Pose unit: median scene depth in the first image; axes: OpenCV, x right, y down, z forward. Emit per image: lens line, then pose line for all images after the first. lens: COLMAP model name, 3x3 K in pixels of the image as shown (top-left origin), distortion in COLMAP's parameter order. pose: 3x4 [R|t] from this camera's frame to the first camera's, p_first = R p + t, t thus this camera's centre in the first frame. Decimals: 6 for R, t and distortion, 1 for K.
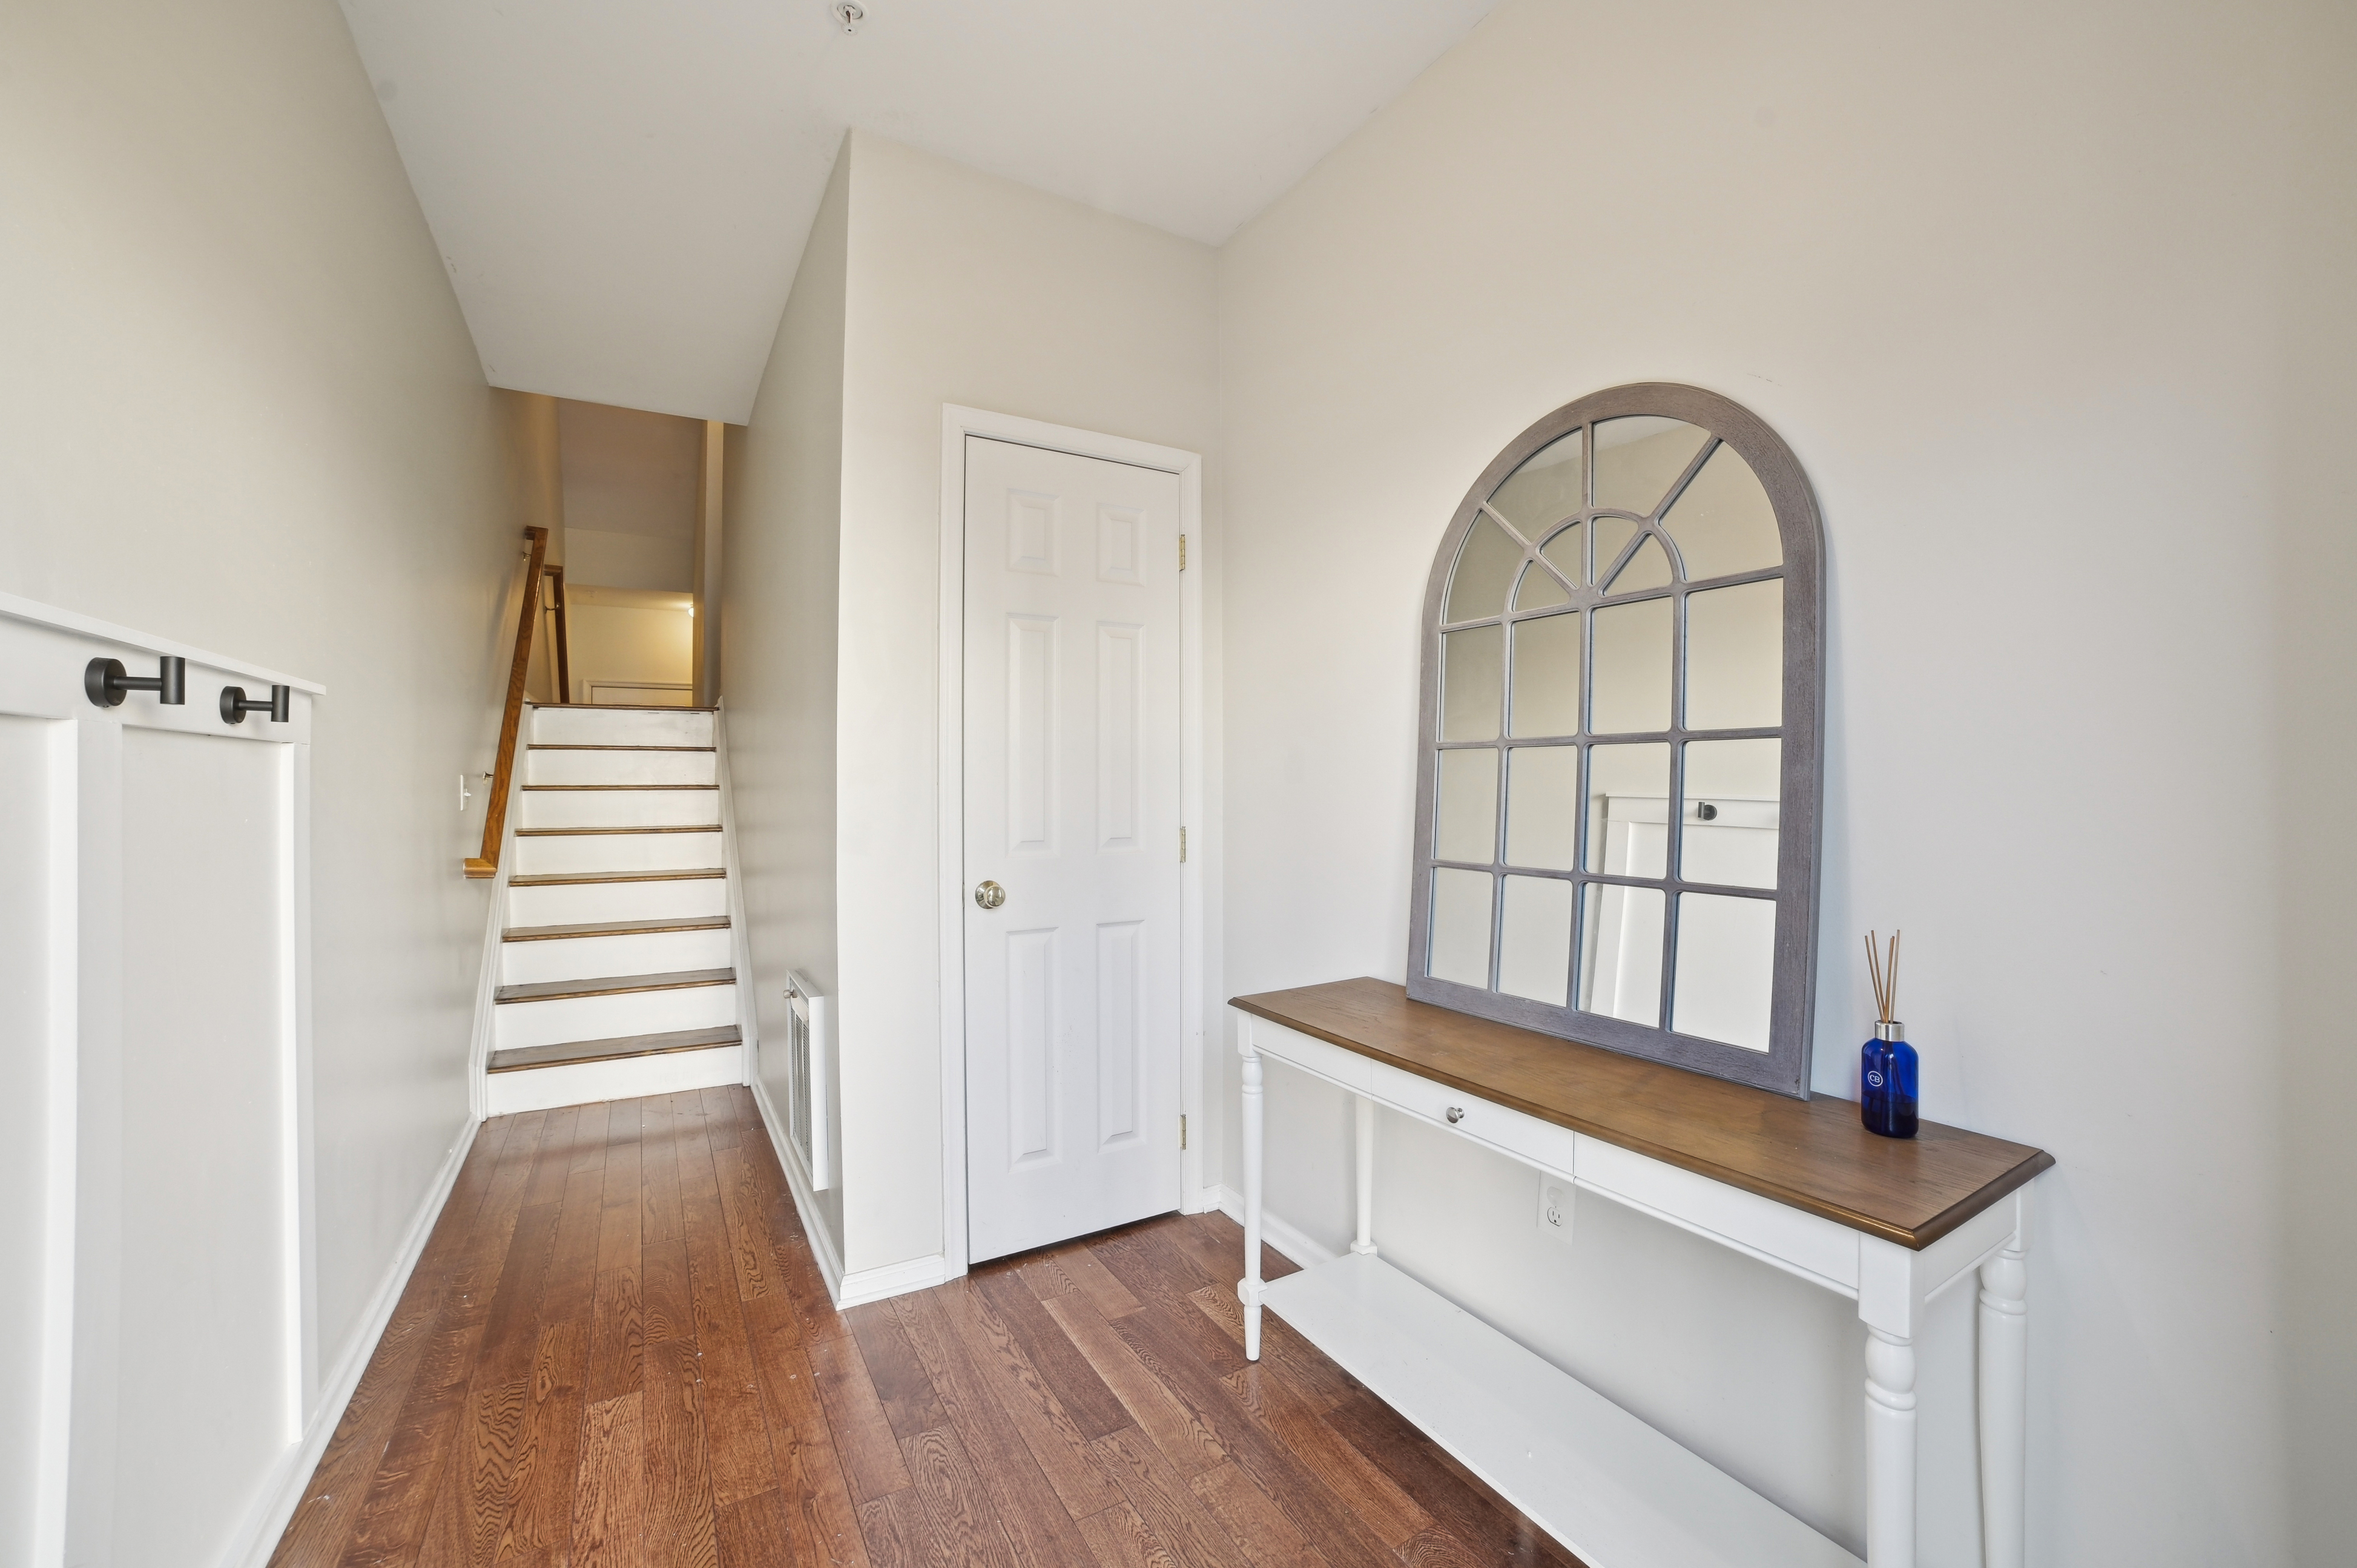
lens RADIAL K [[953.2, 0, 1178.5], [0, 953.2, 784.0], [0, 0, 1]] dist [-0.082185, 0.030314]
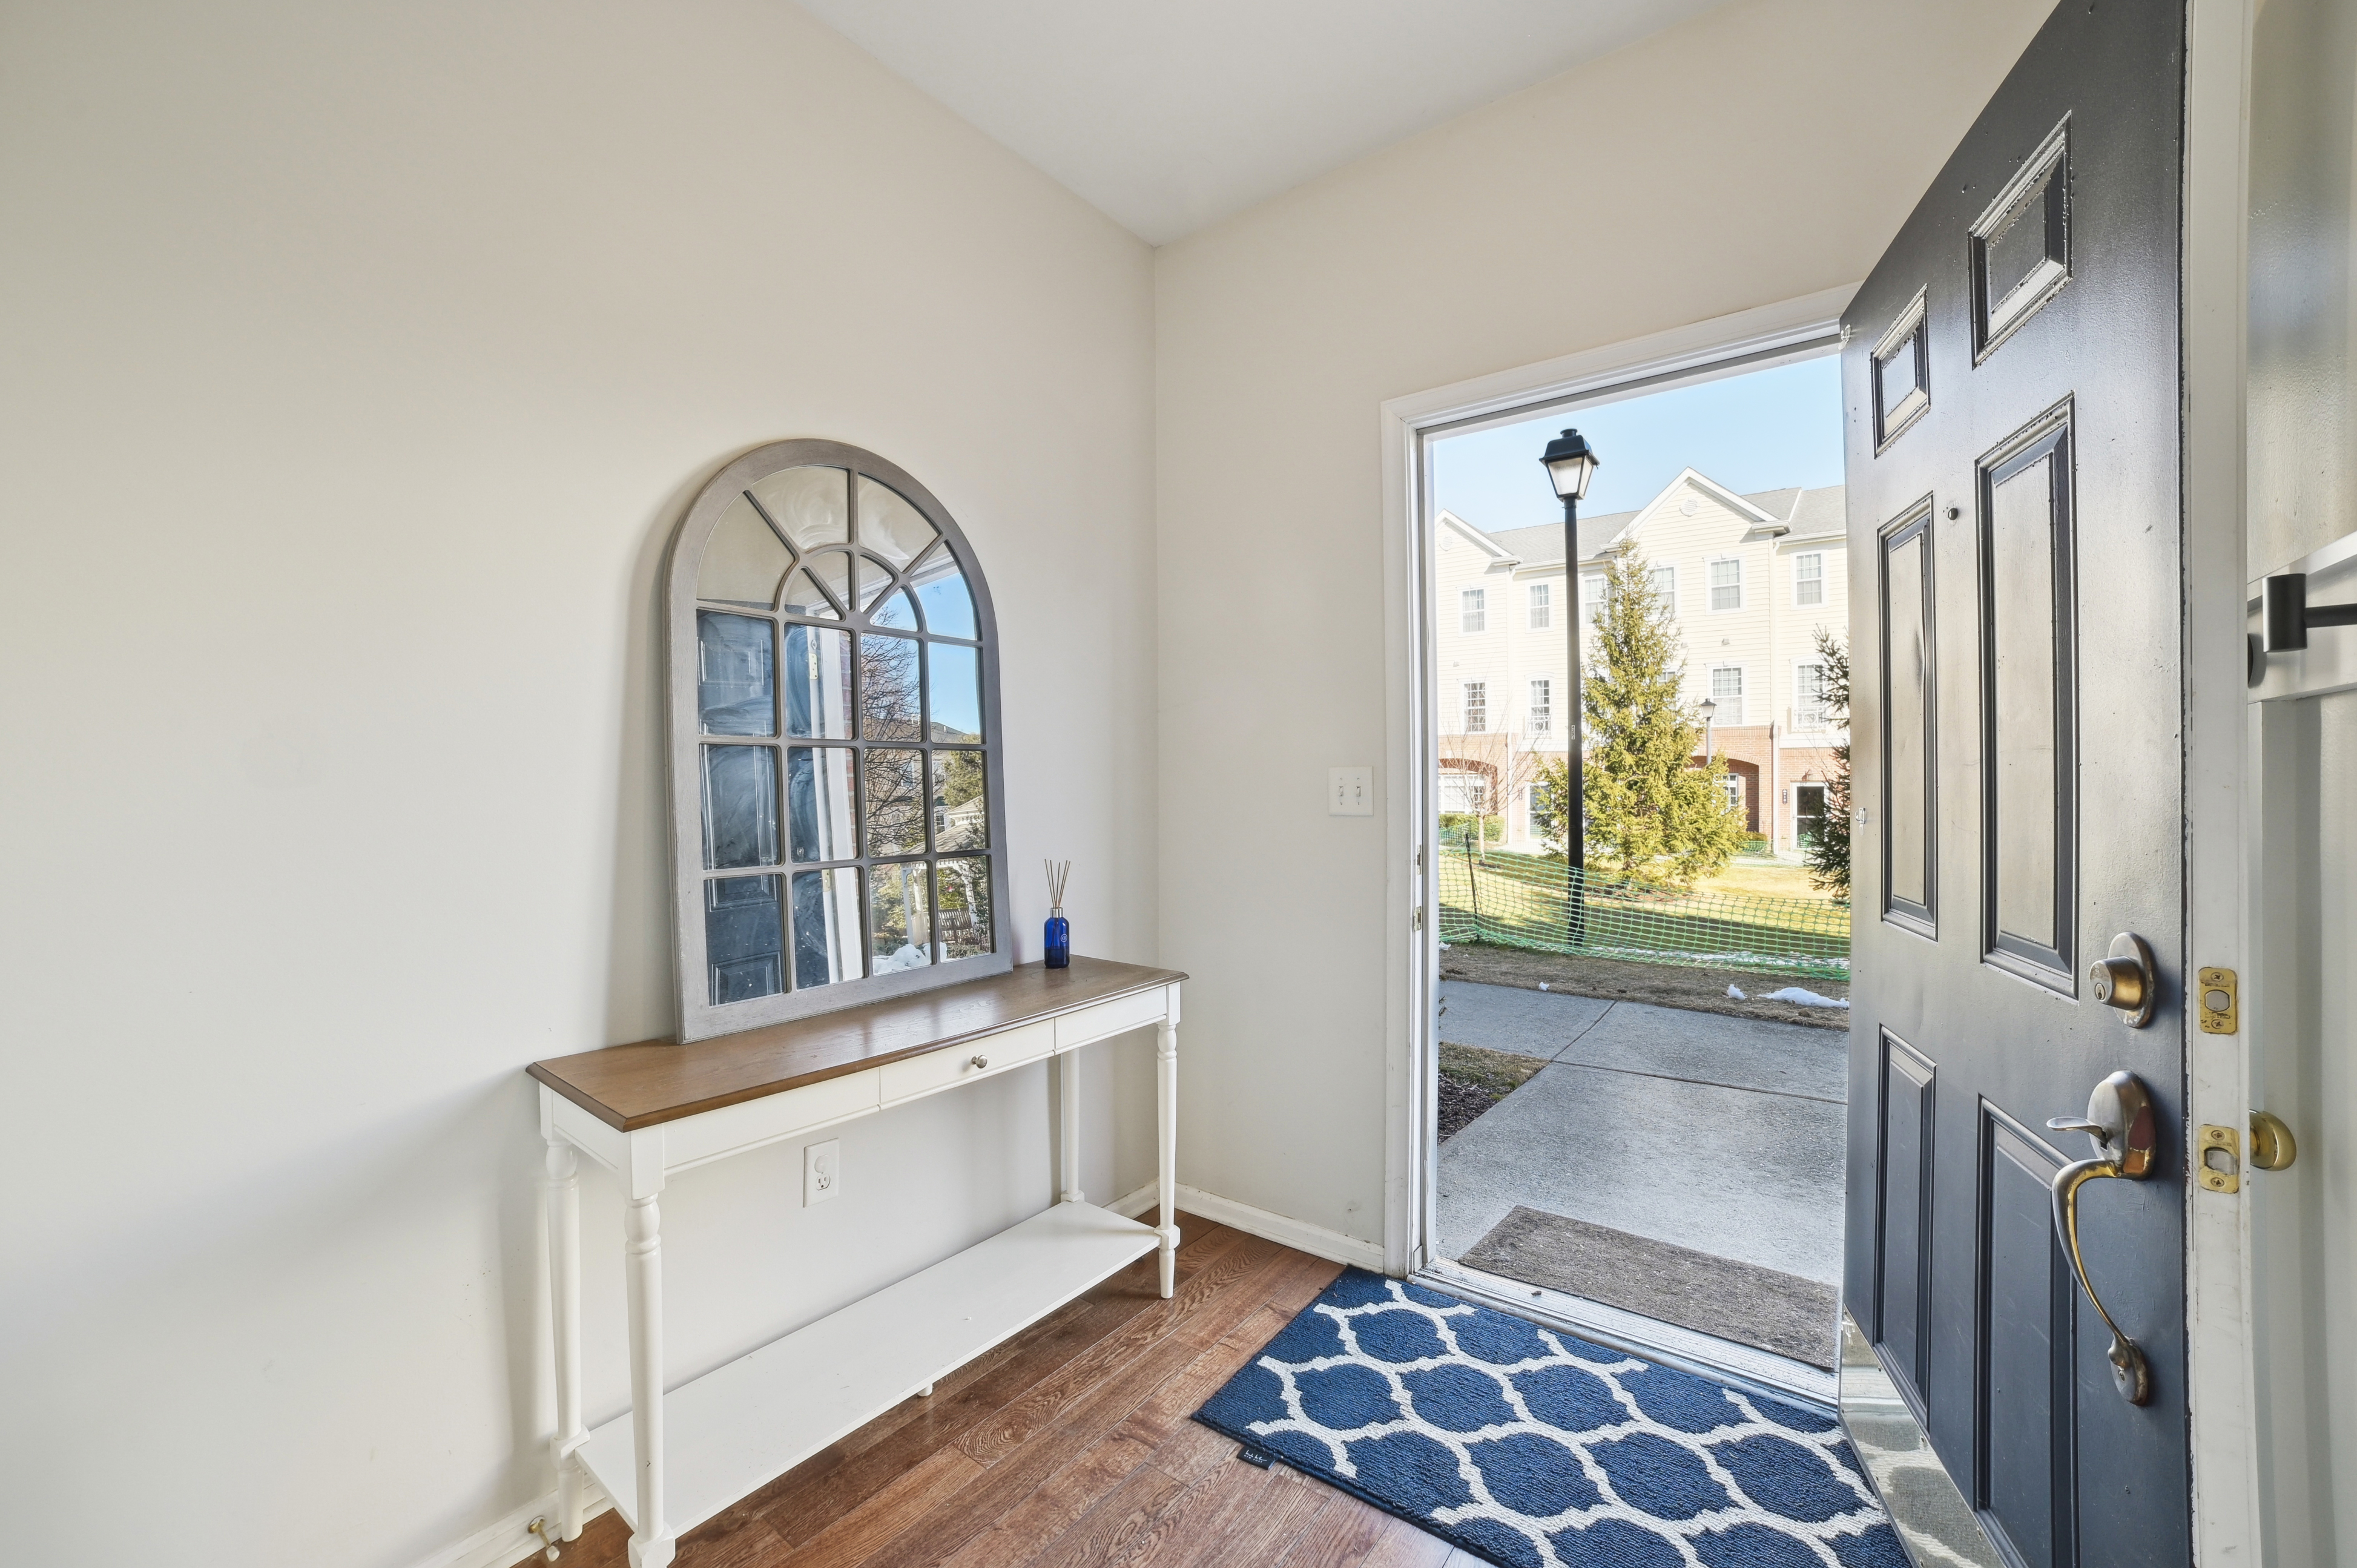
lens RADIAL K [[953.2, 0, 1178.5], [0, 953.2, 784.0], [0, 0, 1]] dist [-0.082185, 0.030314]
pose [[-0.401748, 0.003448, 0.915744, -0.886229], [0.005092, 0.999986, -0.001531, 0.007804], [-0.915736, 0.004048, -0.401760, 1.231601]]
